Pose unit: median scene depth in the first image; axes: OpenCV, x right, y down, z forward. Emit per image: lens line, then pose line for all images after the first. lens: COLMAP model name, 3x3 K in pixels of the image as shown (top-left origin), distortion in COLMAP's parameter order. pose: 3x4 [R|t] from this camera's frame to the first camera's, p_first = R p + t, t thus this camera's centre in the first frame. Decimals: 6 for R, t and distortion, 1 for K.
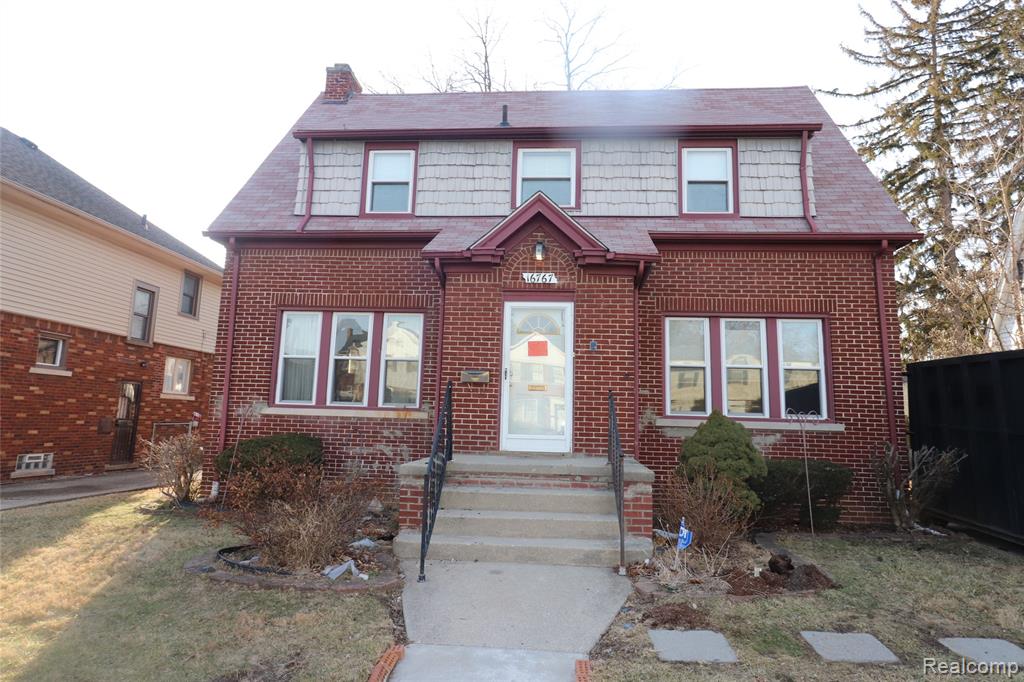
lens RADIAL K [[594.5, 0, 511.8], [0, 594.5, 338.3], [0, 0, 1]] dist [-0.000402, -0.000425]
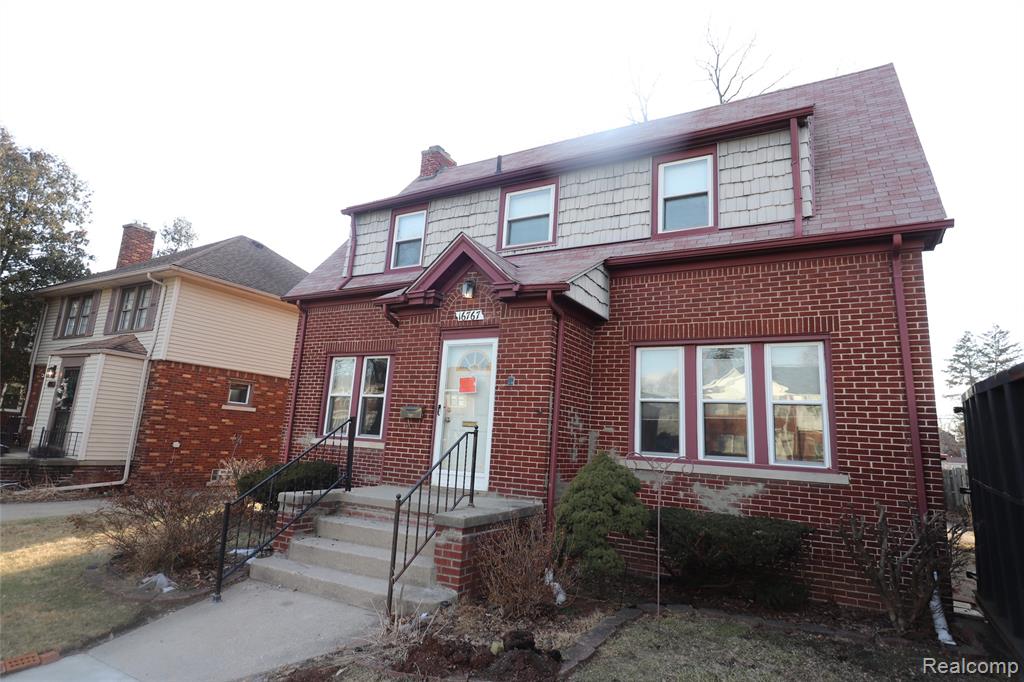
lens RADIAL K [[543.9, 0, 514.2], [0, 543.9, 338.5], [0, 0, 1]] dist [-0.002777, -0.002190]
pose [[0.912656, -0.053468, -0.405217, 0.436604], [0.025207, 0.996882, -0.074766, 0.008435], [0.407951, 0.058021, 0.911158, 0.160973]]
